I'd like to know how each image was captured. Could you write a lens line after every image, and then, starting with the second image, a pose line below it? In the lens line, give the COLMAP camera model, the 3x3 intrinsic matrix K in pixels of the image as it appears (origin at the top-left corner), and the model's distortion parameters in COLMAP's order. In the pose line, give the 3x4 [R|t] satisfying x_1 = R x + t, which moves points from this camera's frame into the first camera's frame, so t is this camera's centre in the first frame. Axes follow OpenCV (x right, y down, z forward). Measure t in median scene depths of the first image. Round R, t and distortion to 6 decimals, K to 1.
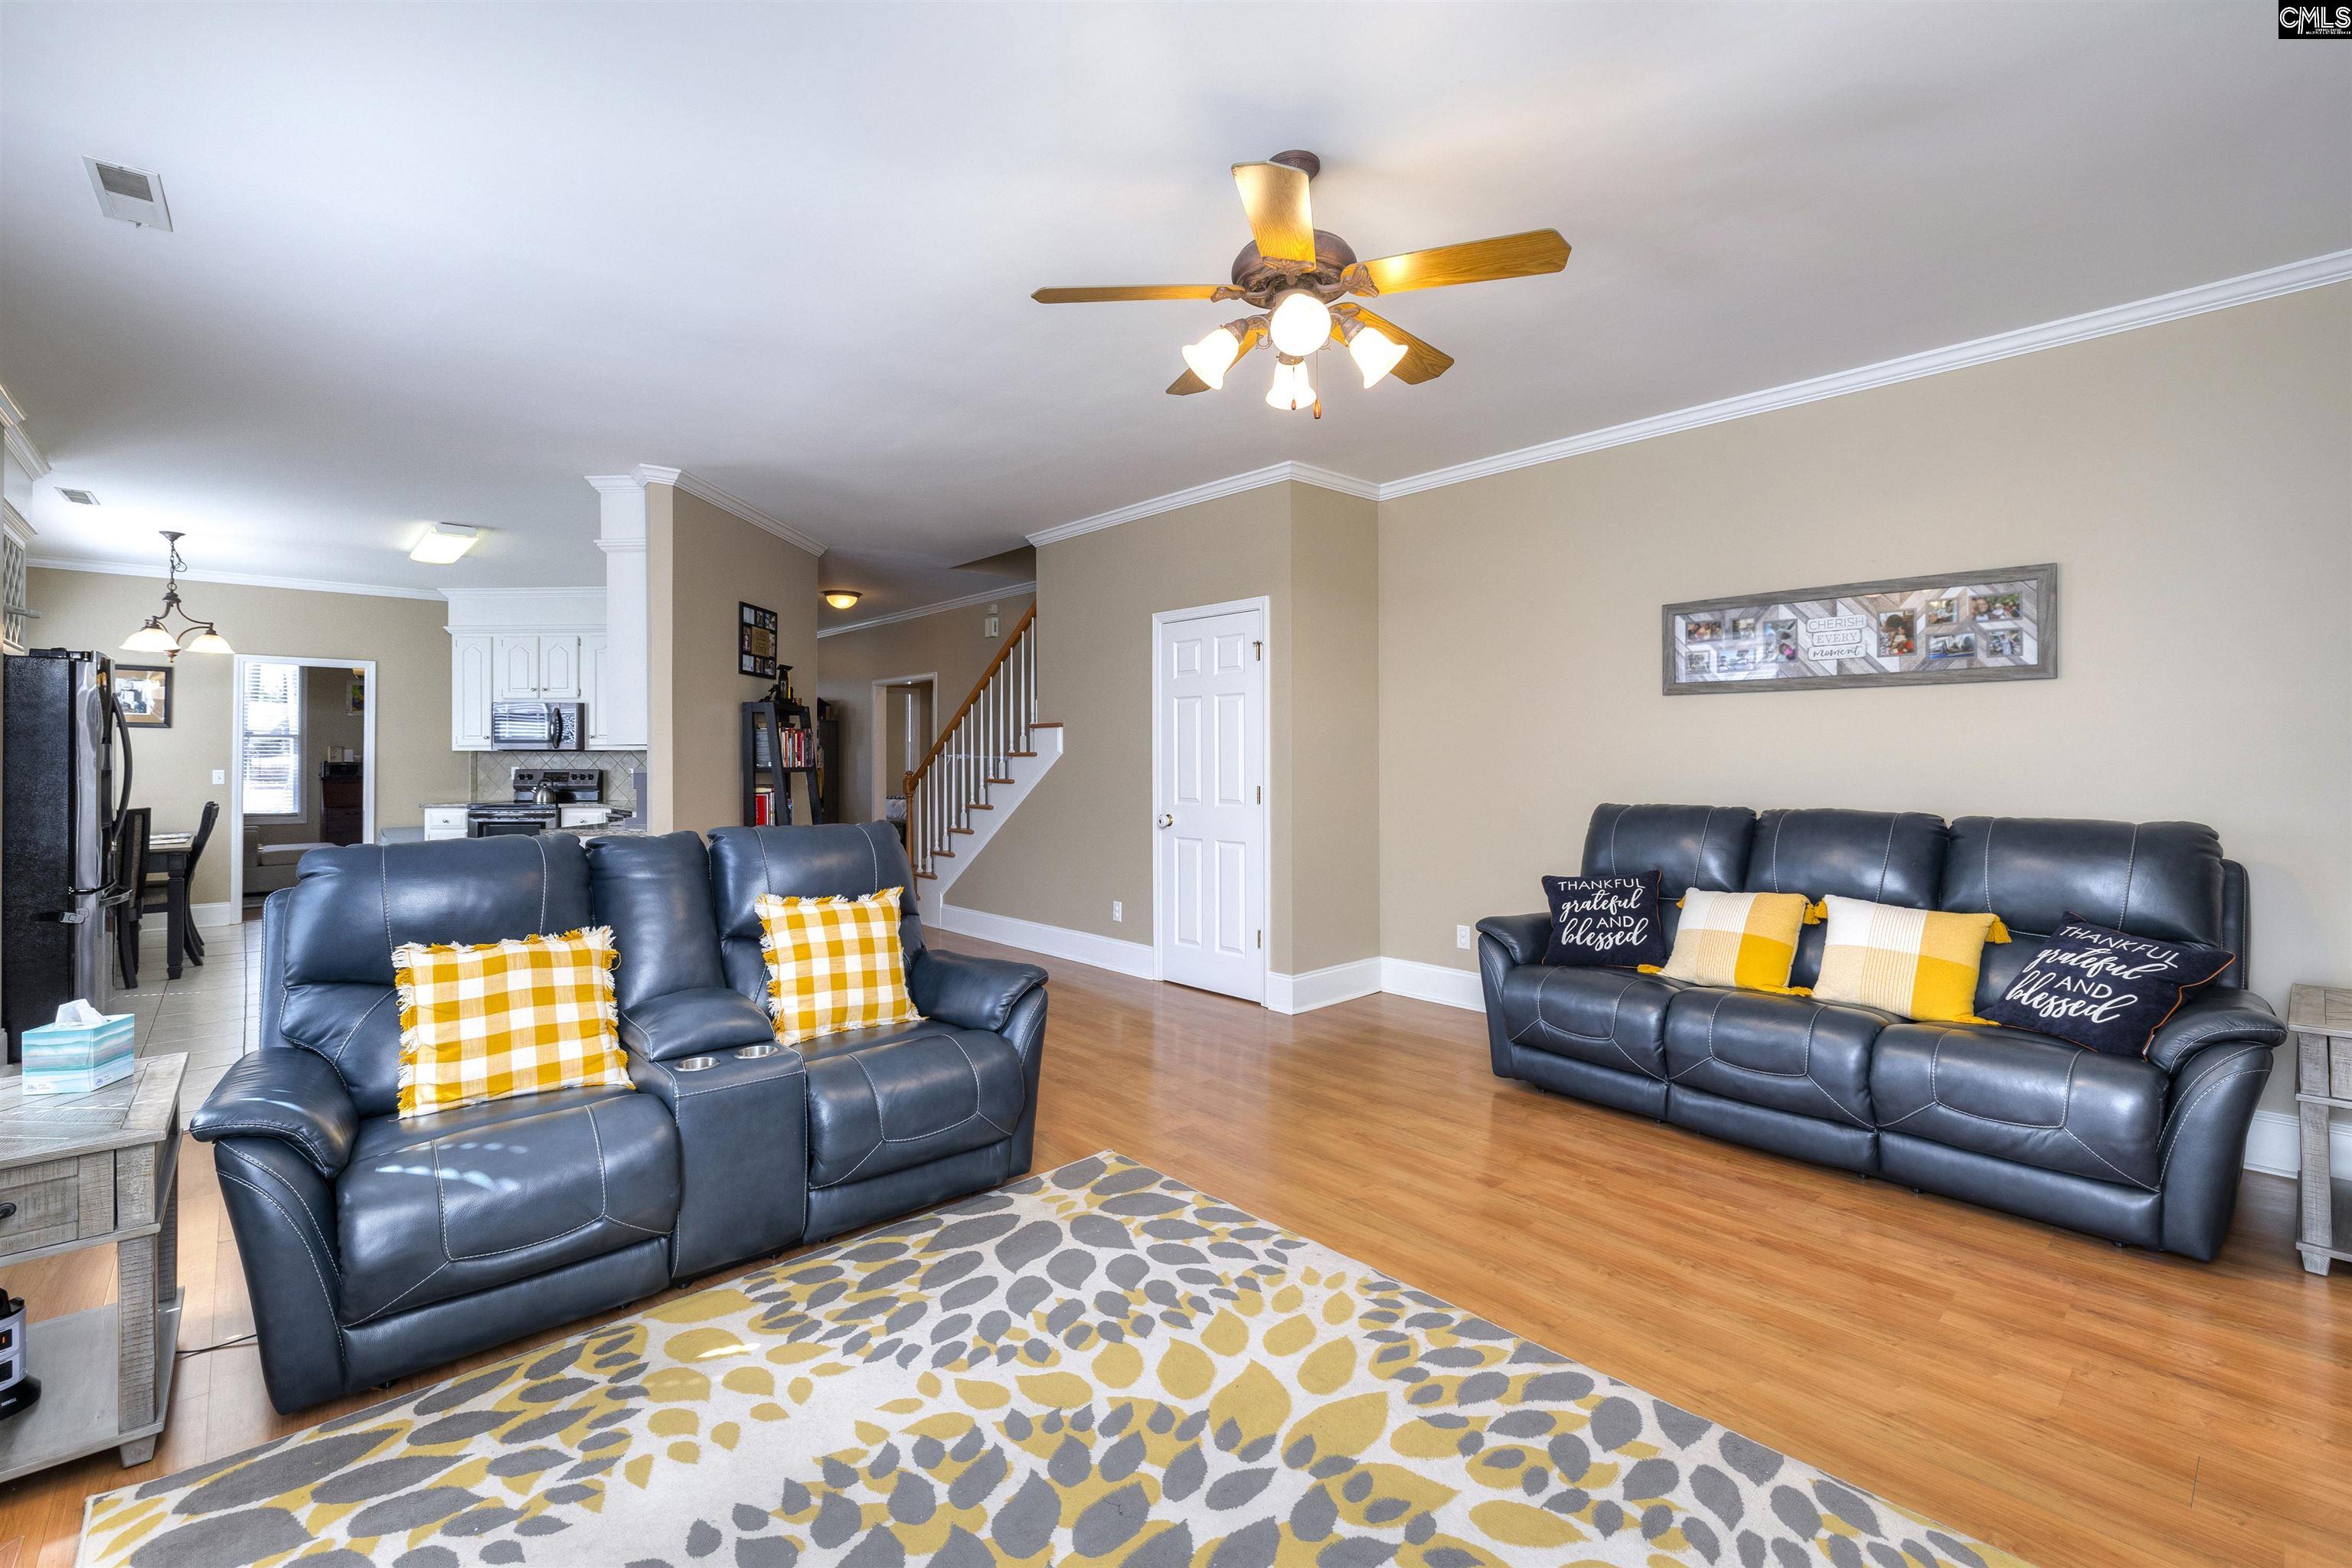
lens RADIAL K [[1019.4, 0, 1163.6], [0, 1019.4, 751.8], [0, 0, 1]] dist [0.001072, -0.000091]
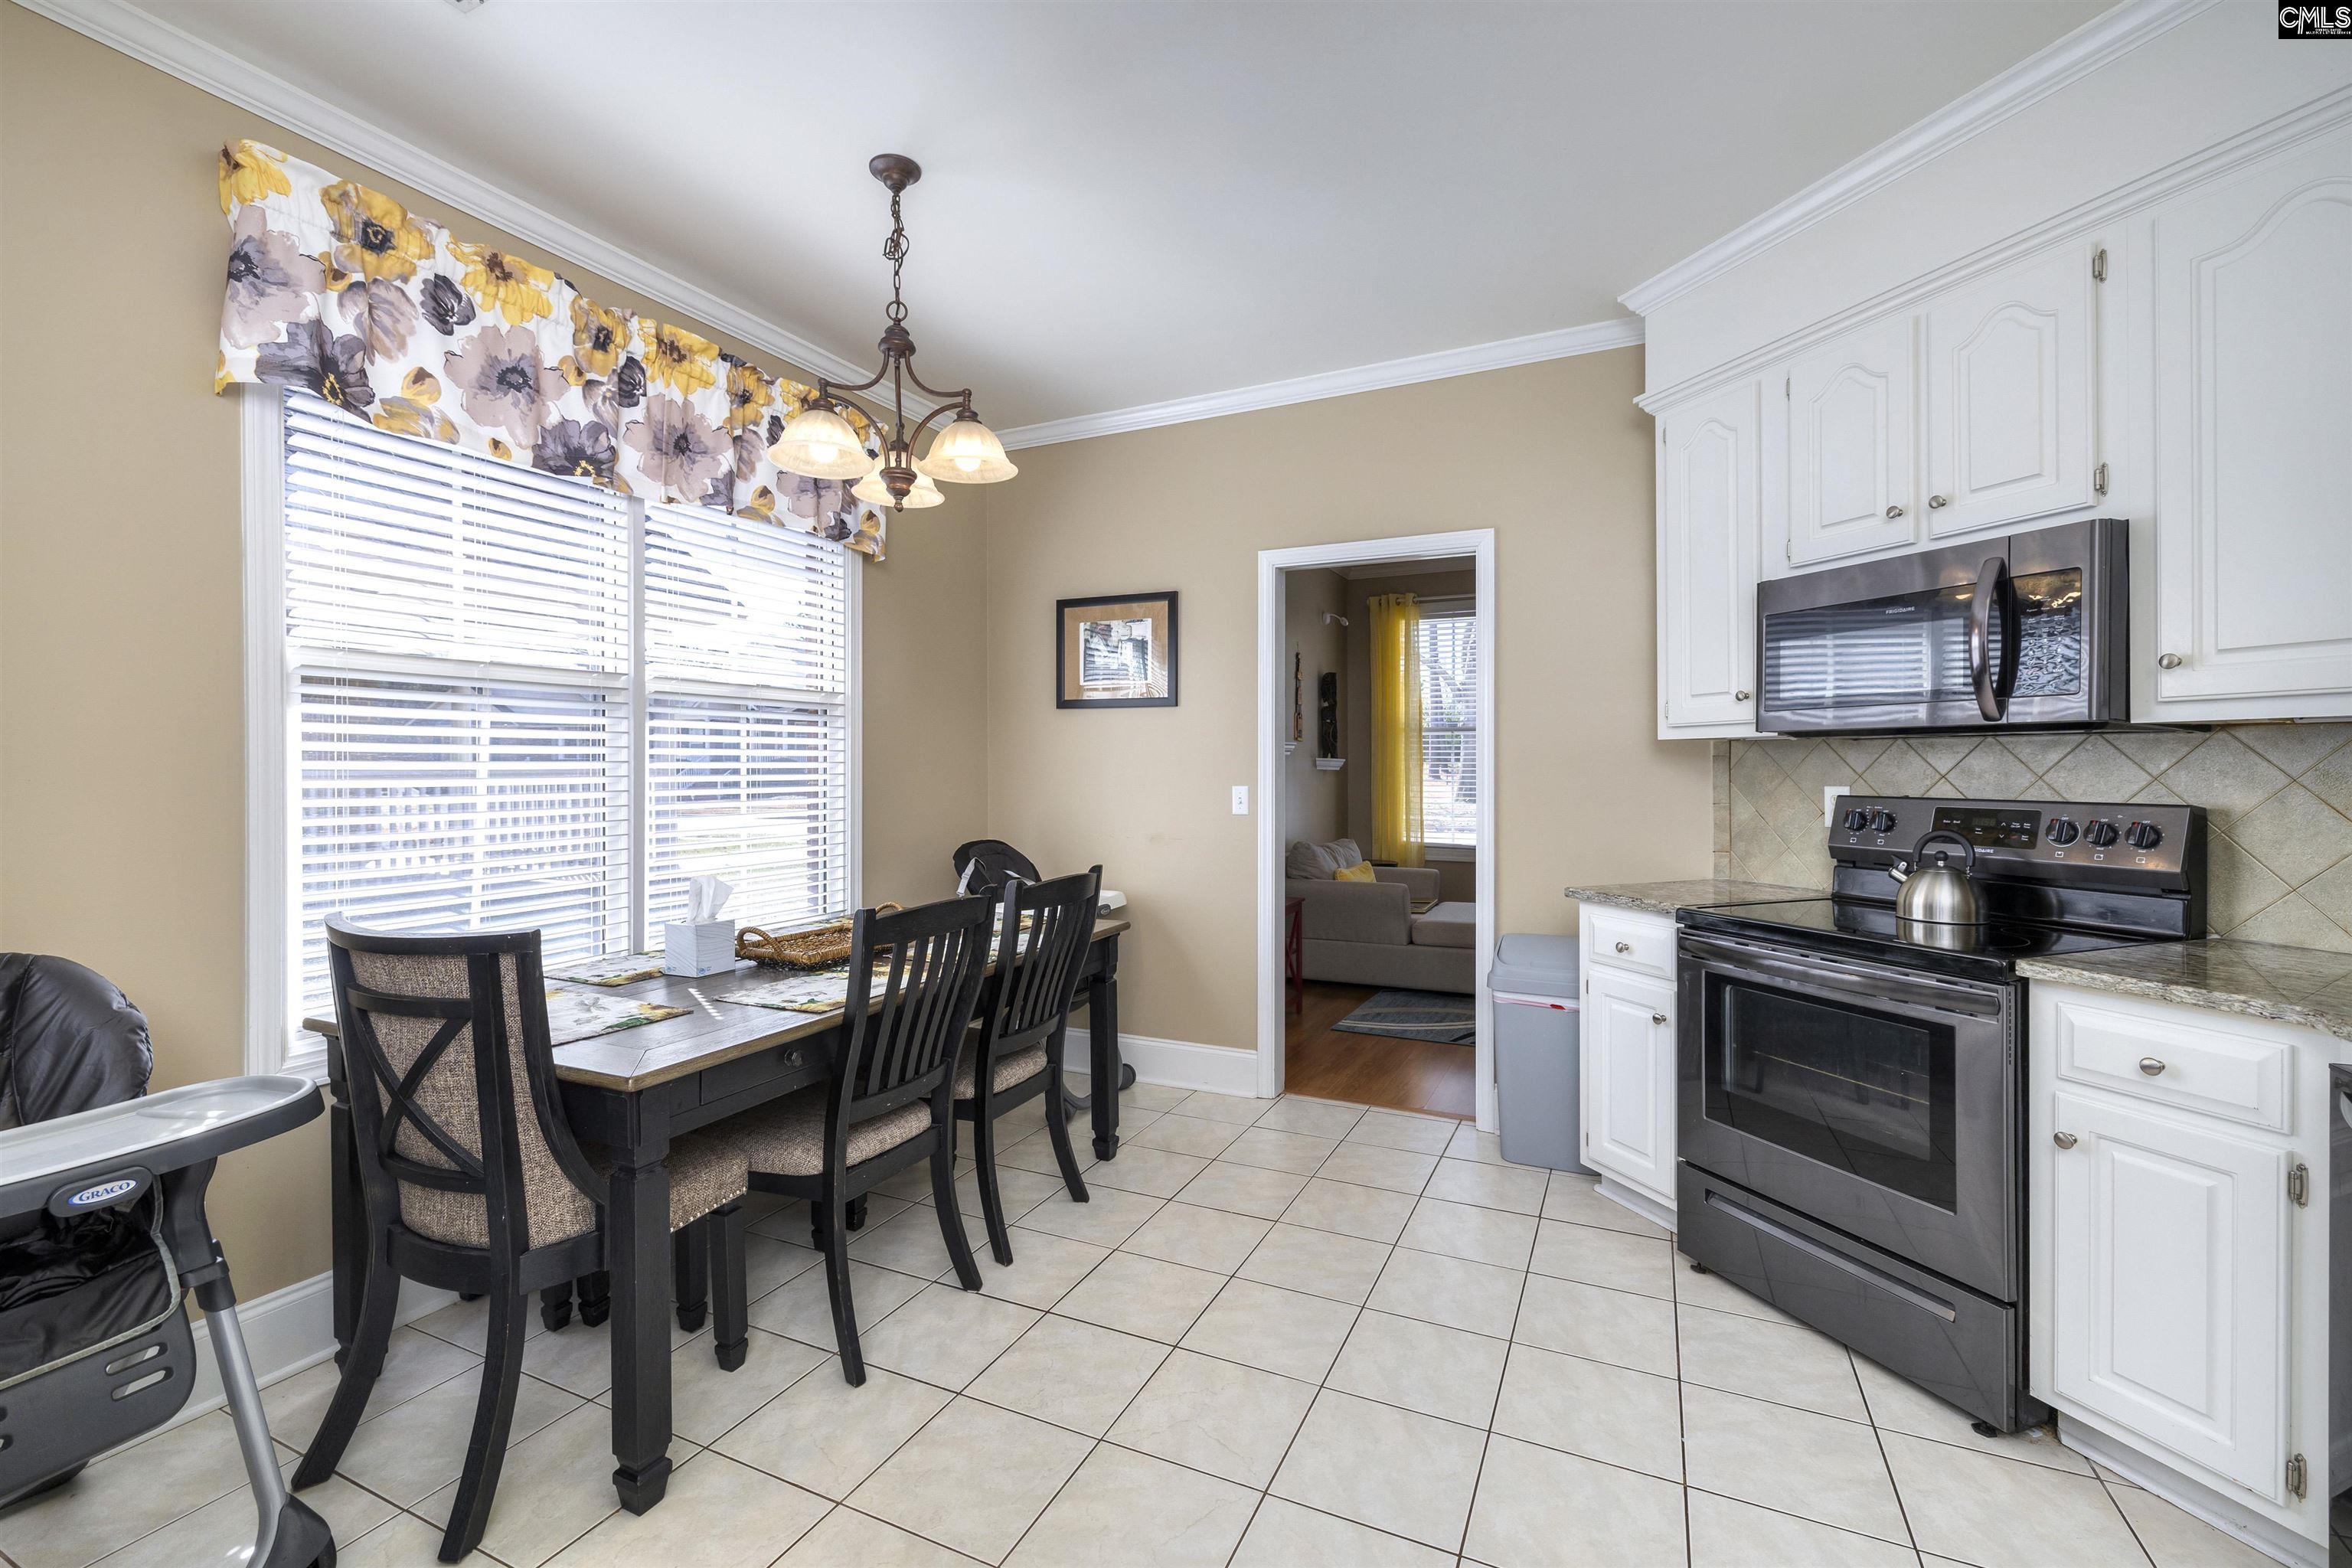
lens RADIAL K [[989.8, 0, 1175.3], [0, 989.8, 771.5], [0, 0, 1]] dist [-0.001934, 0.000174]
pose [[0.383713, 0.003737, -0.923445, -1.629975], [0.009640, 0.999921, 0.008052, 0.020748], [0.923402, -0.011991, 0.383647, 2.621801]]
